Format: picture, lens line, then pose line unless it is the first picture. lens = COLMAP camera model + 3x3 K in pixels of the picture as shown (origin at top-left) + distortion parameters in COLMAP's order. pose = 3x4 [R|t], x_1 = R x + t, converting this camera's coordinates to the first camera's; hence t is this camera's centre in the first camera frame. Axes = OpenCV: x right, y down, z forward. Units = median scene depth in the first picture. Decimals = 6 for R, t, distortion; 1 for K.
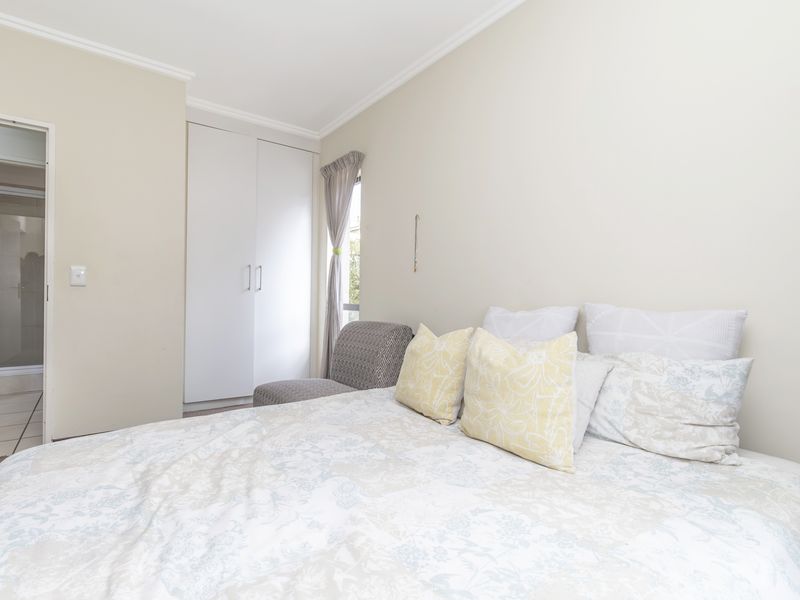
lens RADIAL K [[420.4, 0, 406.2], [0, 420.4, 302.3], [0, 0, 1]] dist [0.002566, 0.000535]
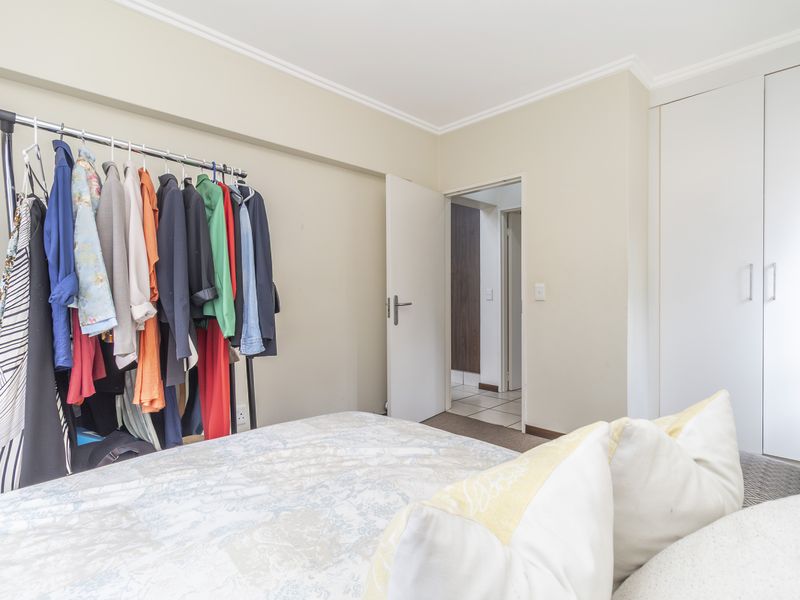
lens RADIAL K [[420.4, 0, 406.2], [0, 420.4, 302.3], [0, 0, 1]] dist [0.002566, 0.000535]
pose [[0.103472, 0.004748, -0.994621, 0.355149], [-0.001349, 0.999988, 0.004633, -0.039204], [0.994631, 0.000862, 0.103477, 0.500690]]
